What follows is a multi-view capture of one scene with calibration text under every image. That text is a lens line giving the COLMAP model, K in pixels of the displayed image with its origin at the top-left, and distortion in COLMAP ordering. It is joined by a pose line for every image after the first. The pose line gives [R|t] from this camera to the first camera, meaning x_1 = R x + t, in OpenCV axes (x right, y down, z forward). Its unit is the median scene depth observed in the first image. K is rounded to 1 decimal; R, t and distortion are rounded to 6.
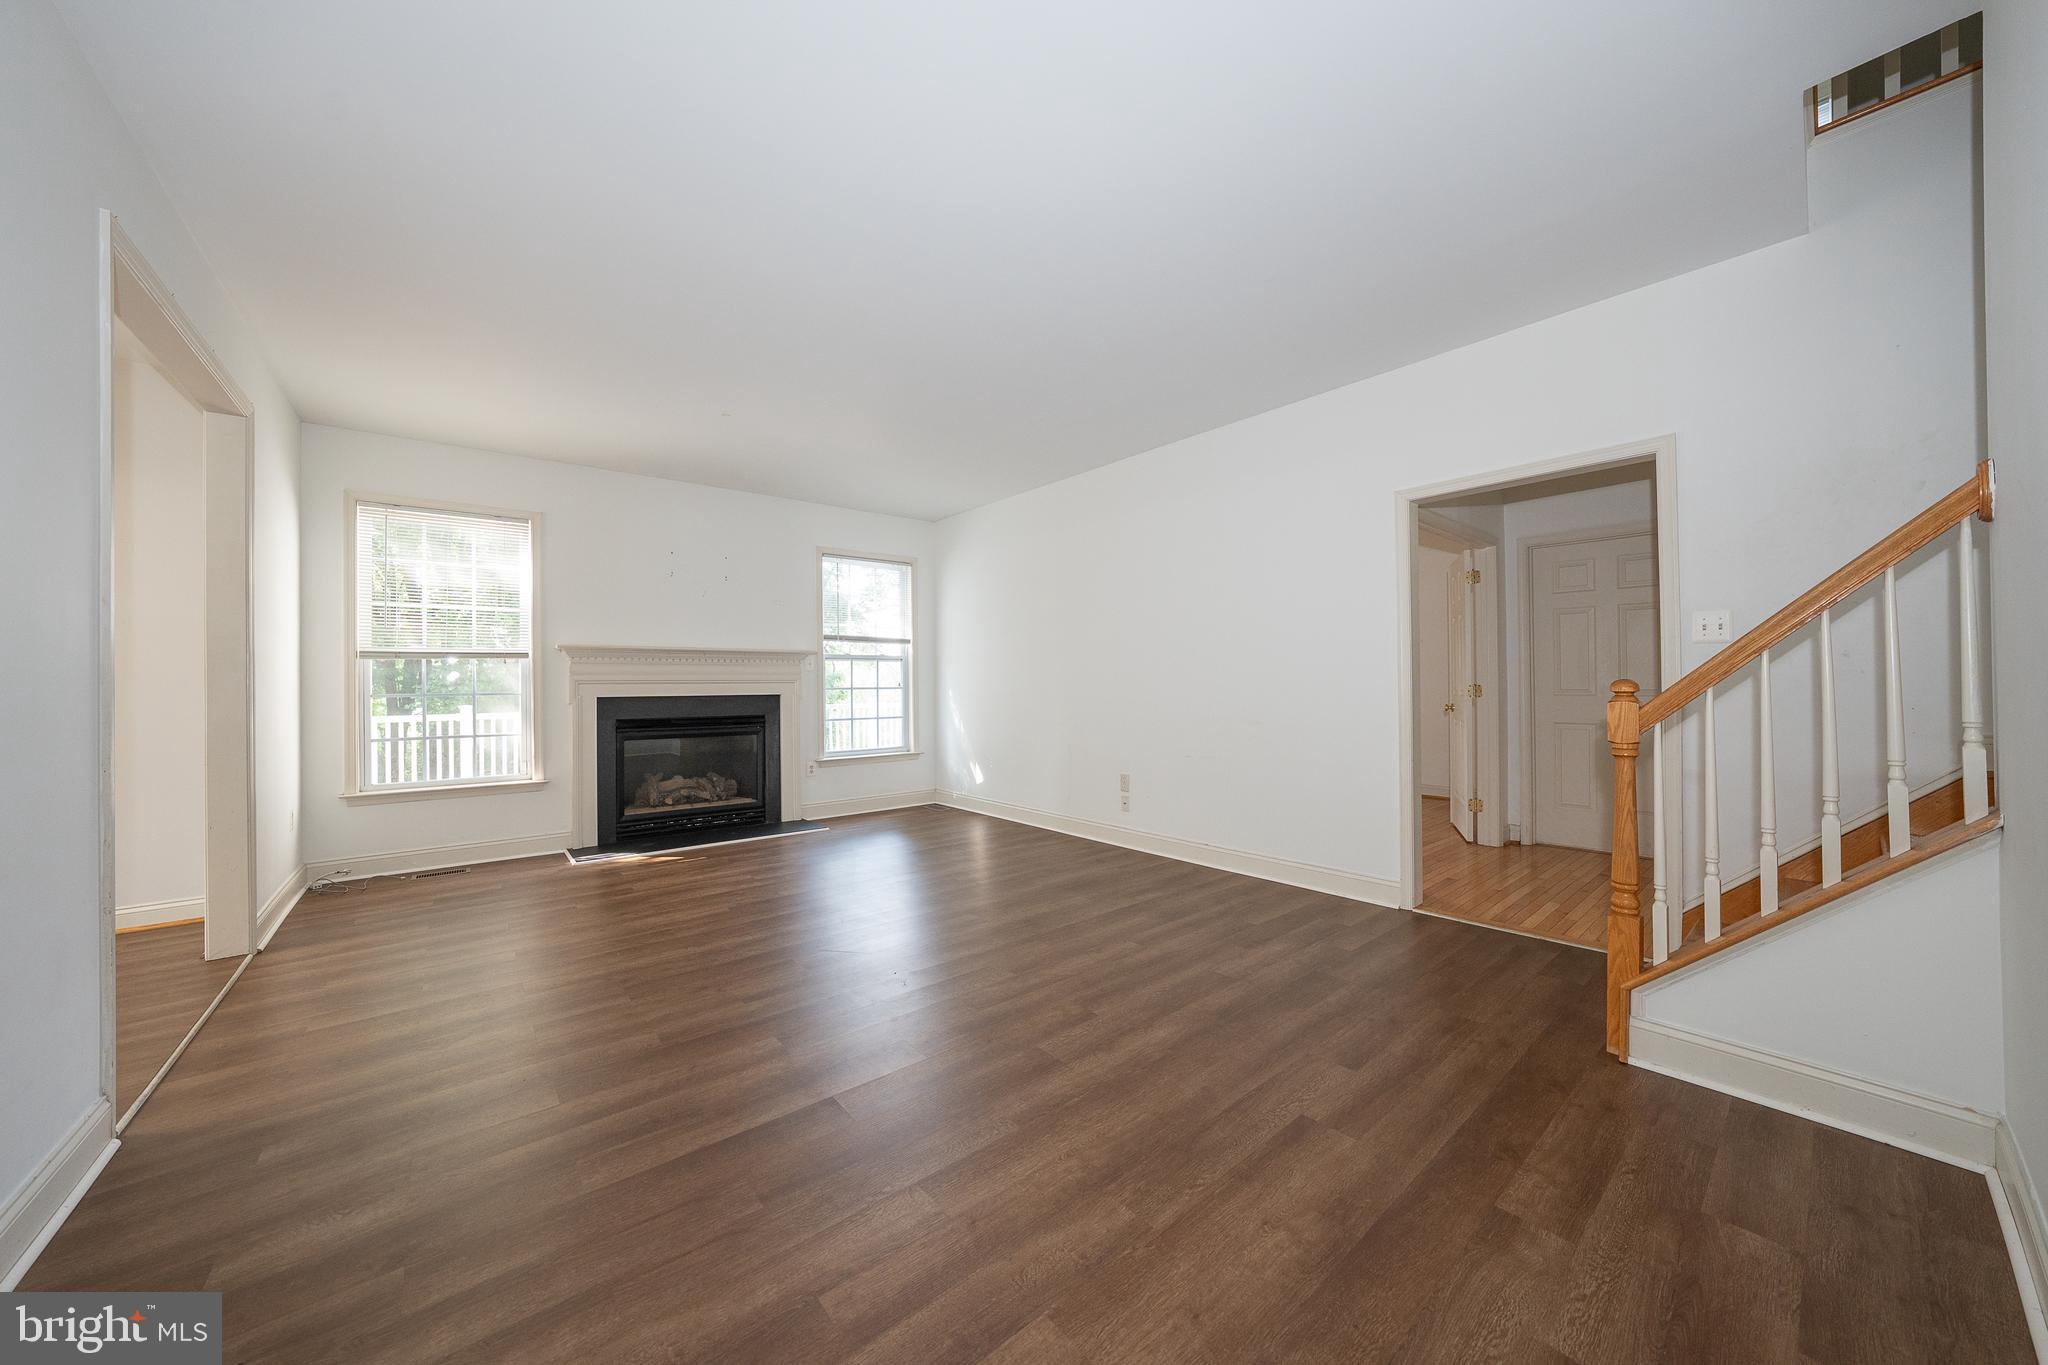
lens RADIAL K [[695.3, 0, 1023.7], [0, 695.3, 679.1], [0, 0, 1]] dist [-0.009522, 0.000322]
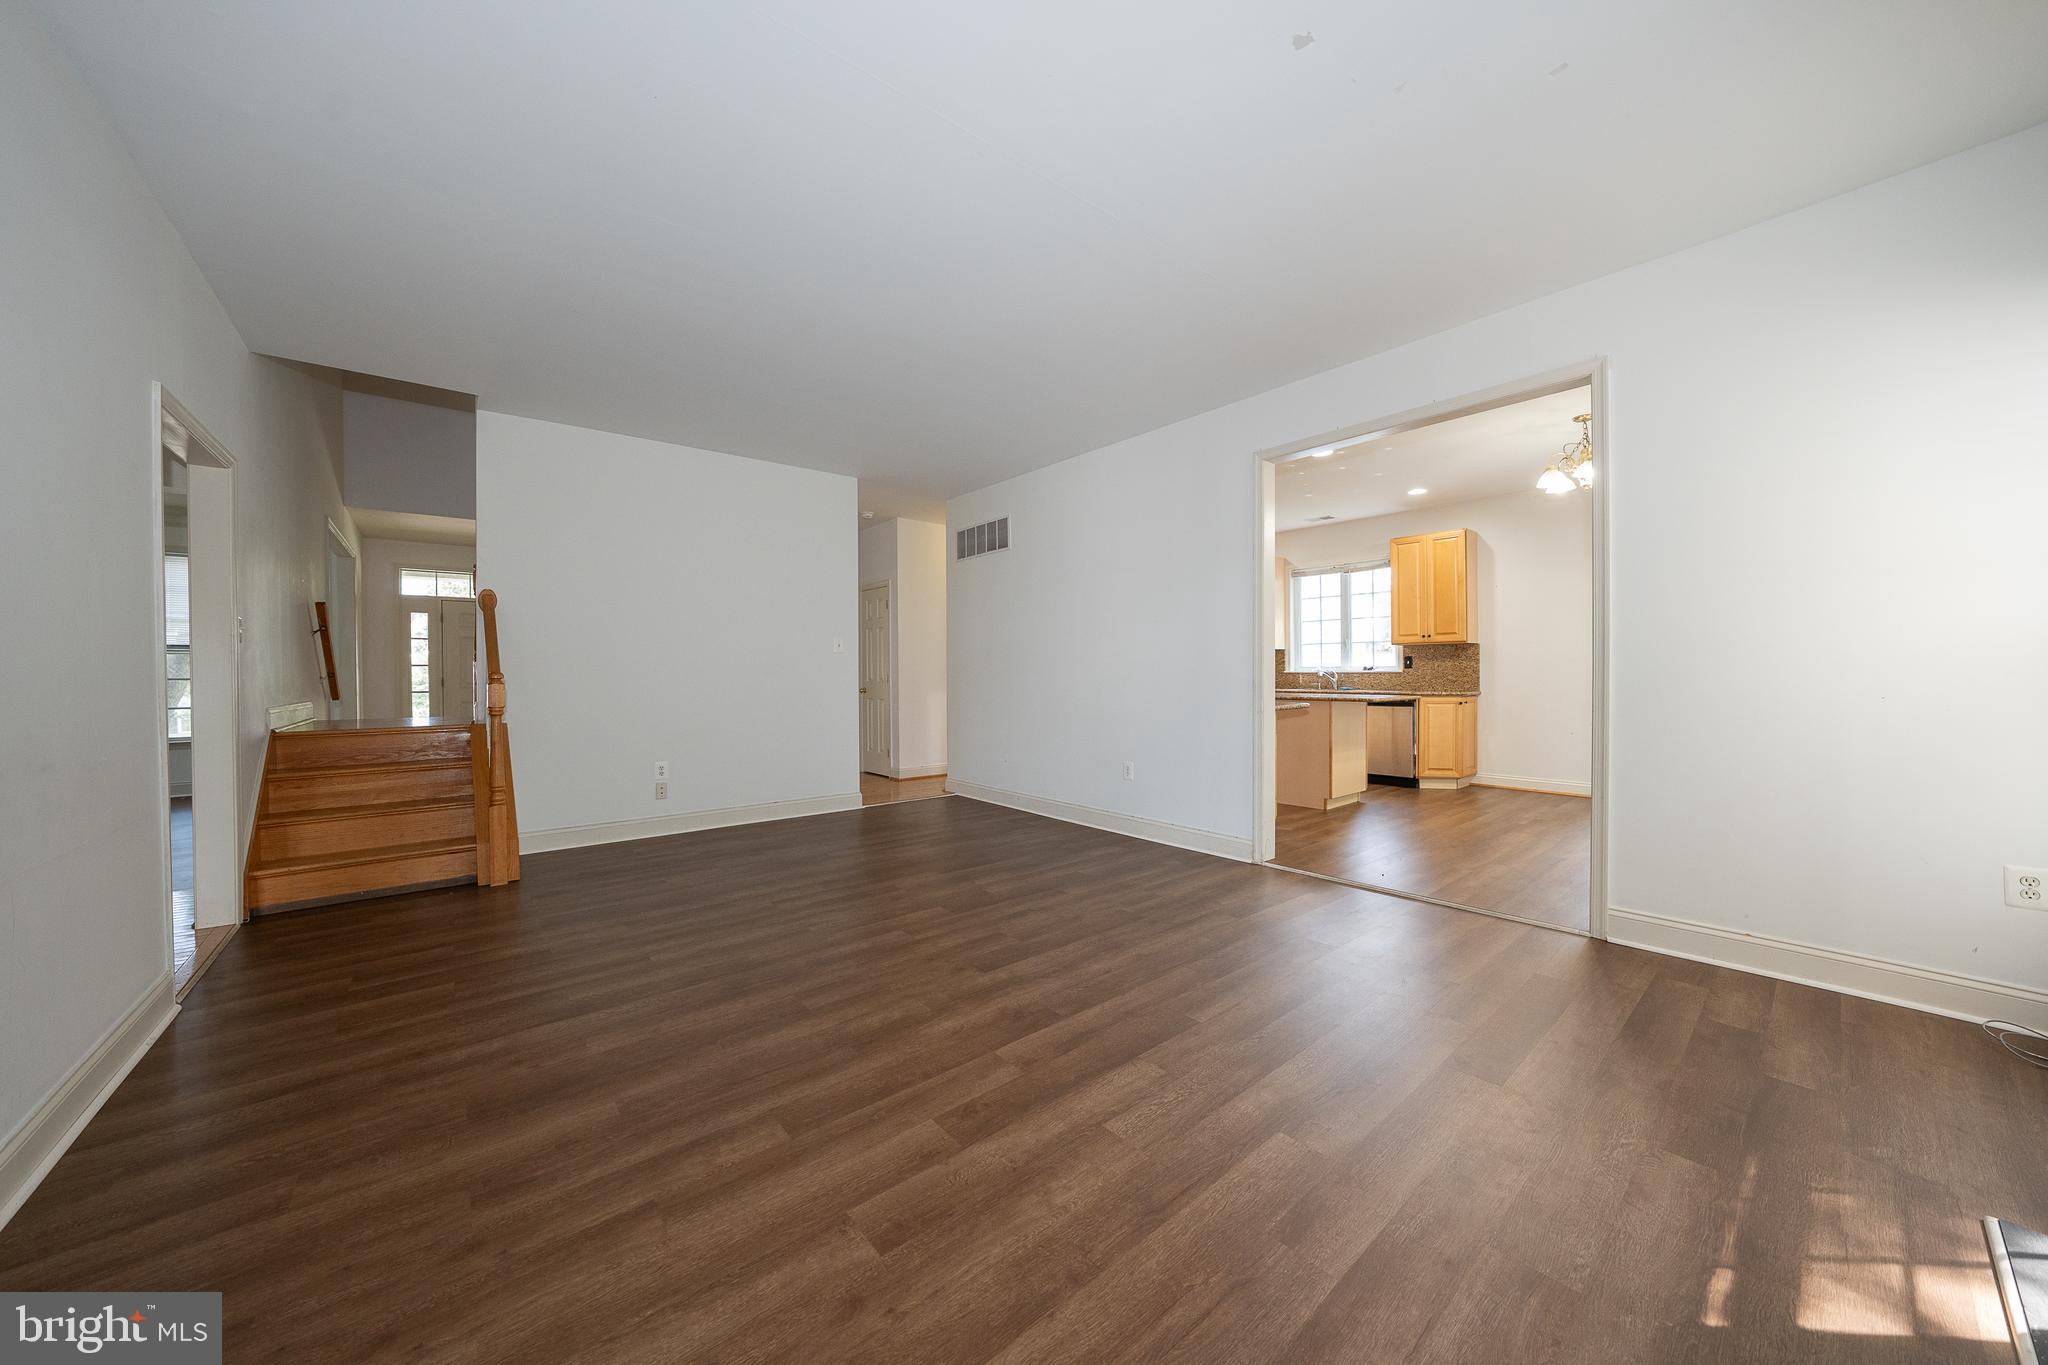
lens RADIAL K [[695.3, 0, 1023.7], [0, 695.3, 679.1], [0, 0, 1]] dist [-0.009522, 0.000322]
pose [[-0.999906, 0.013391, -0.002790, -0.340212], [0.013379, 0.999900, 0.004574, 0.022874], [0.002851, 0.004536, -0.999986, 1.993570]]
